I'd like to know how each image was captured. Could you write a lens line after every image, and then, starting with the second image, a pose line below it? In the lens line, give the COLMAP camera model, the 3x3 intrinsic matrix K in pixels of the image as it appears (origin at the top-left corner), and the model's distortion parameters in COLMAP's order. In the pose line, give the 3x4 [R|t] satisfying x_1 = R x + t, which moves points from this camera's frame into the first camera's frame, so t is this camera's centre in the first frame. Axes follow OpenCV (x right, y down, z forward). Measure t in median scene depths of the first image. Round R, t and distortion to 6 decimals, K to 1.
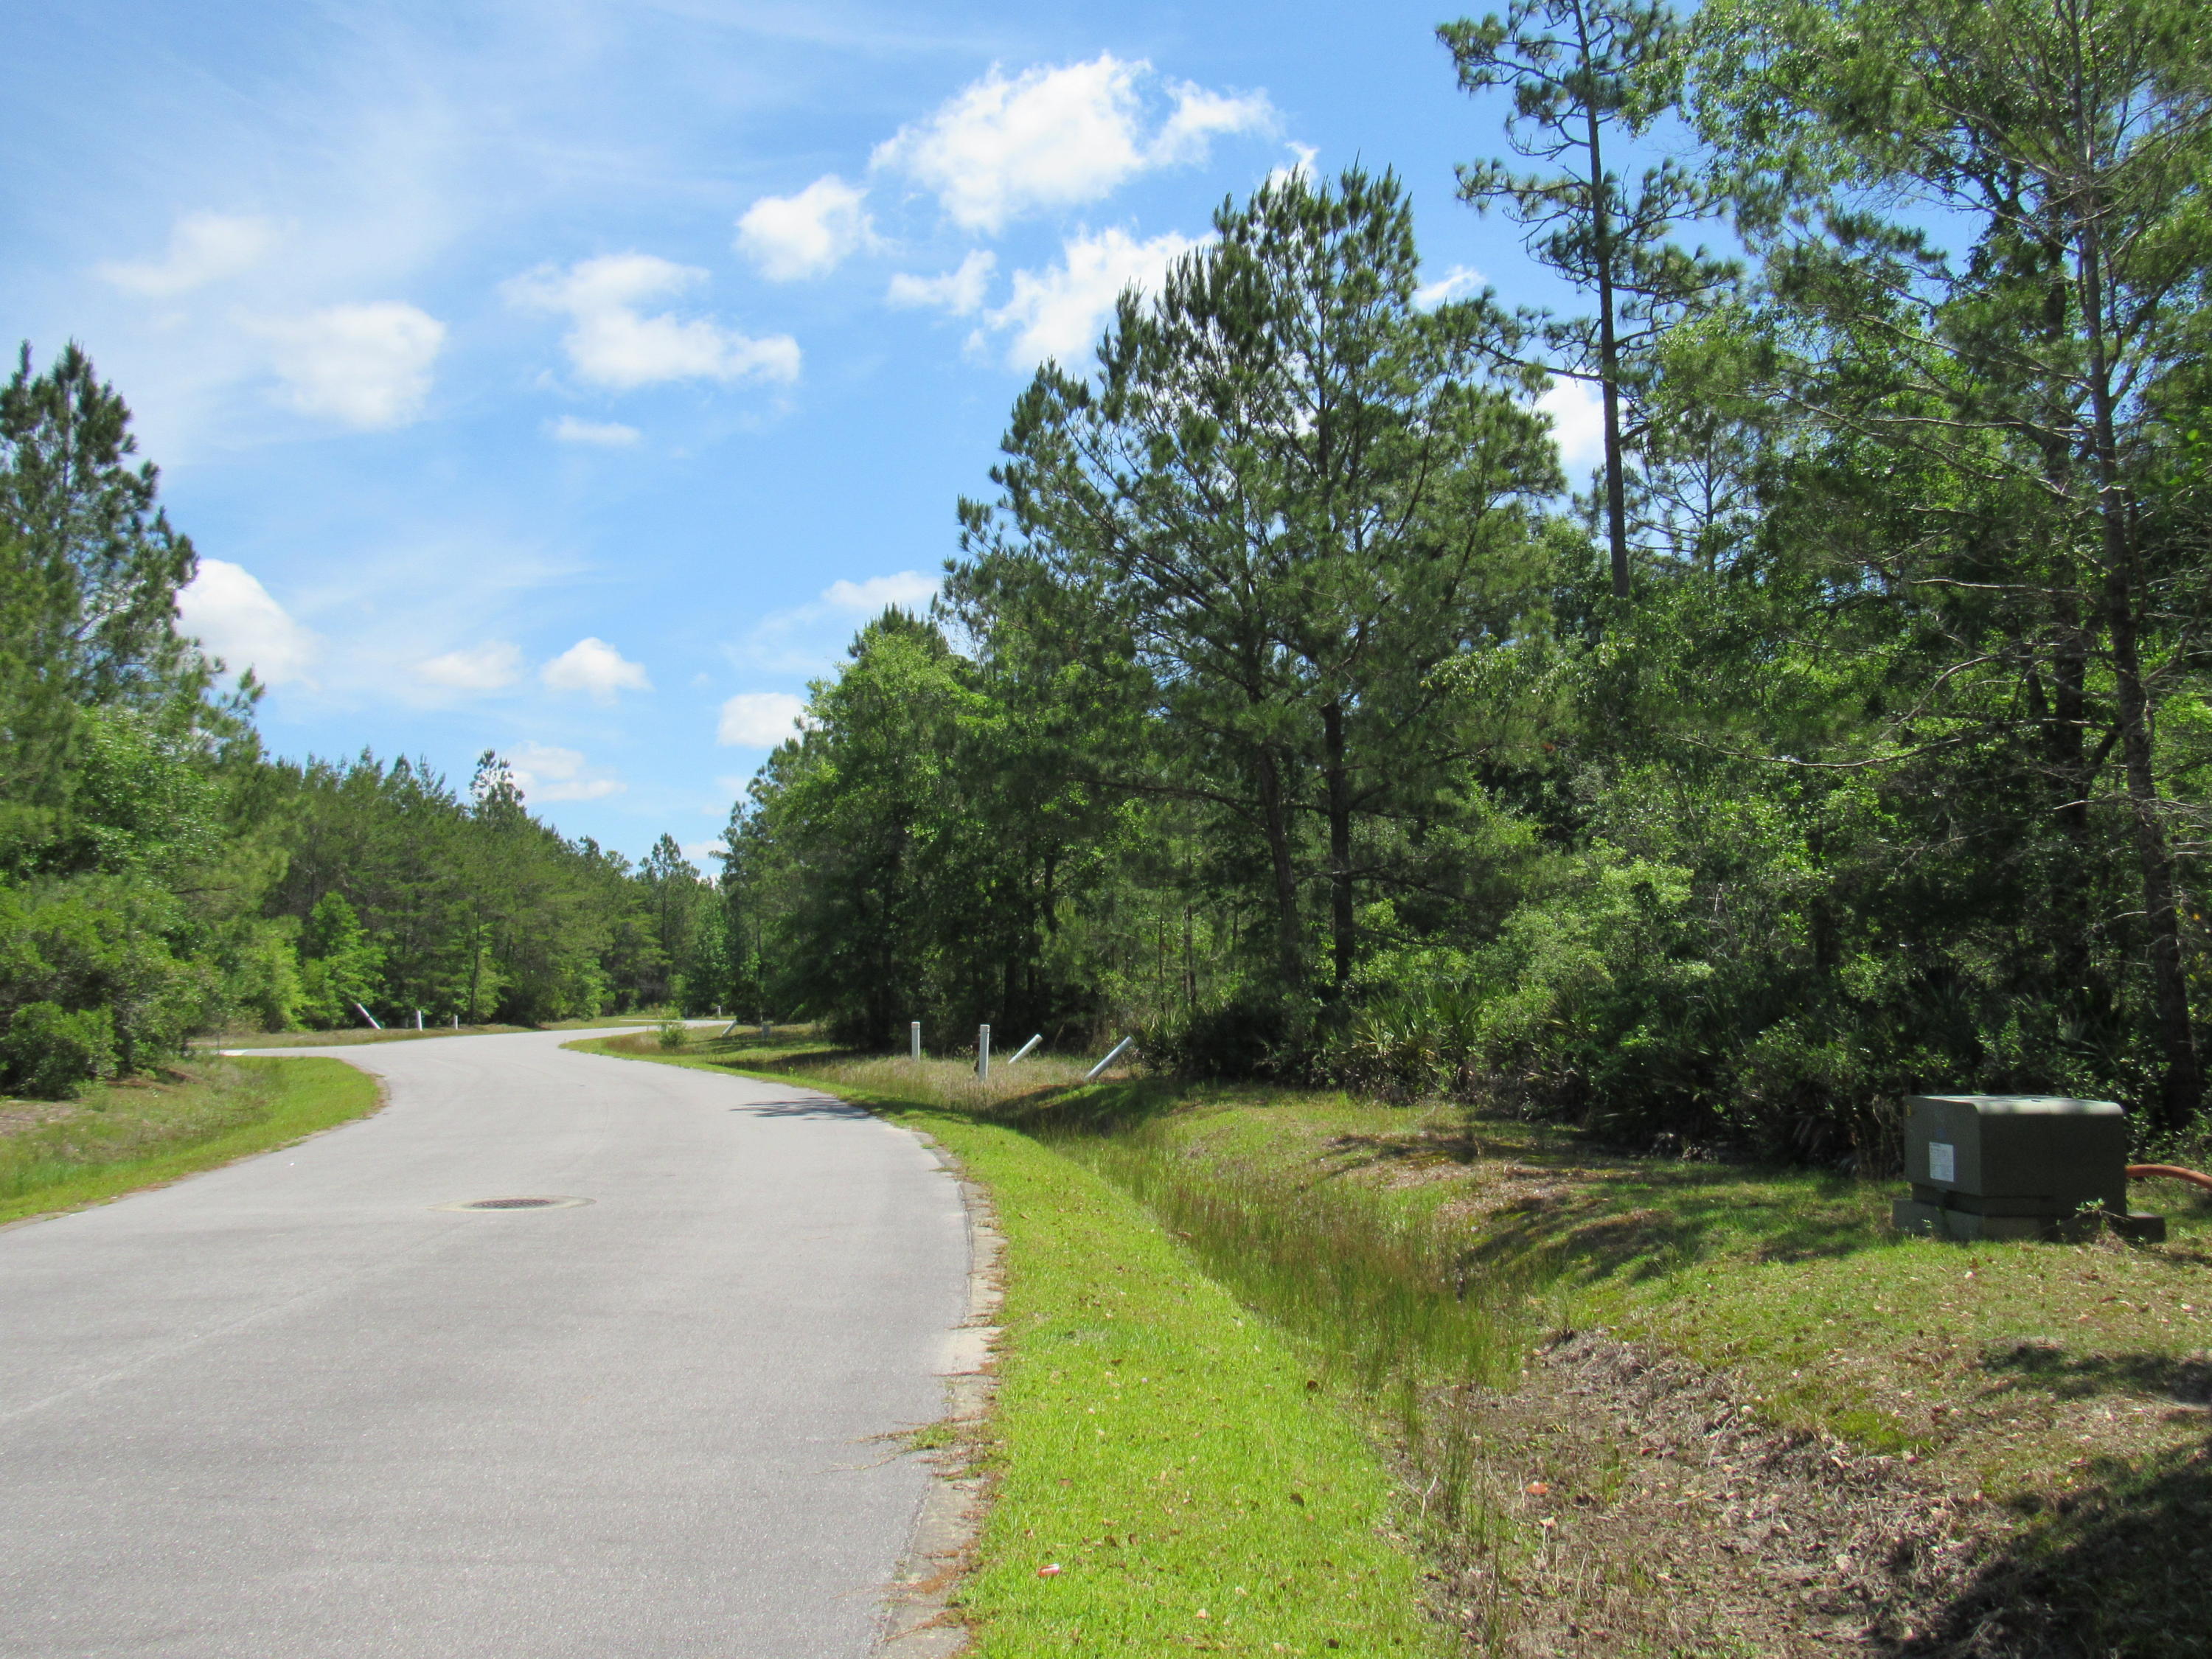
lens RADIAL K [[1911.7, 0, 1104.3], [0, 1911.7, 786.5], [0, 0, 1]] dist [-0.002090, 0.002304]
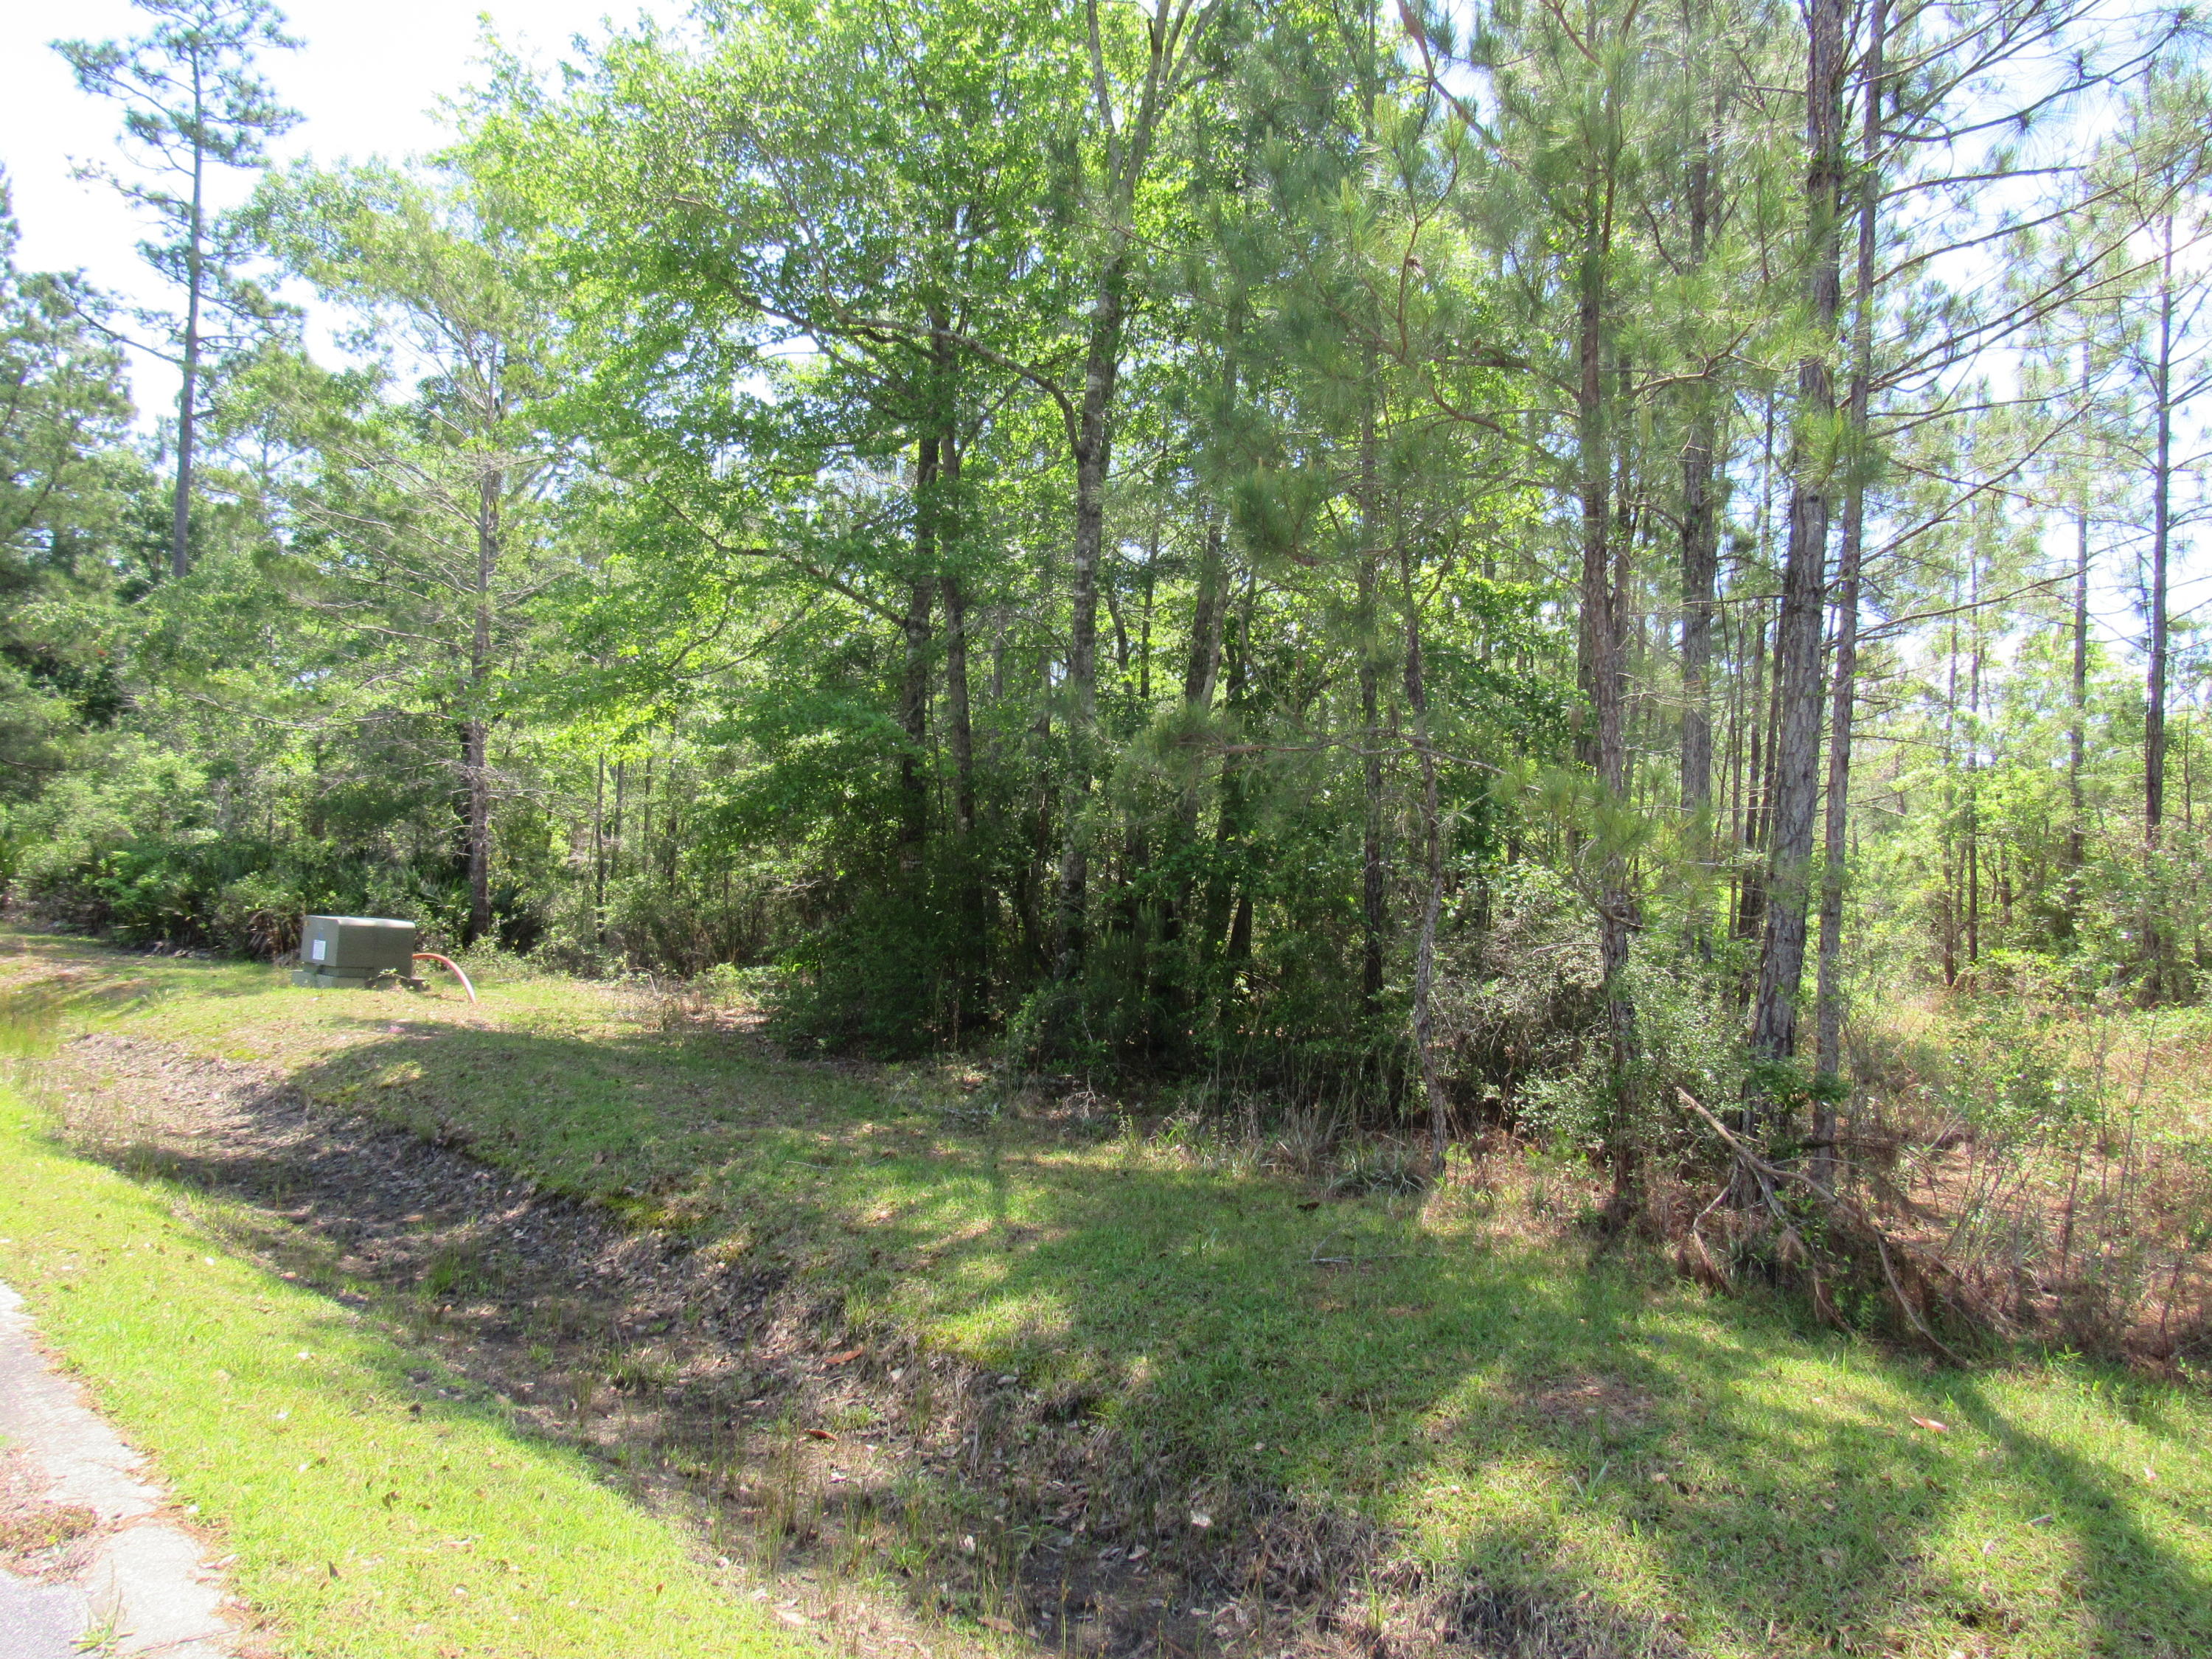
lens RADIAL K [[1685.7, 0, 1106.0], [0, 1685.7, 829.5], [0, 0, 1]] dist [0.022412, -0.009933]
pose [[0.709621, 0.072304, 0.700864, -0.085092], [-0.136410, 0.989999, 0.035982, -0.039059], [-0.691252, -0.121139, 0.712387, -0.315005]]
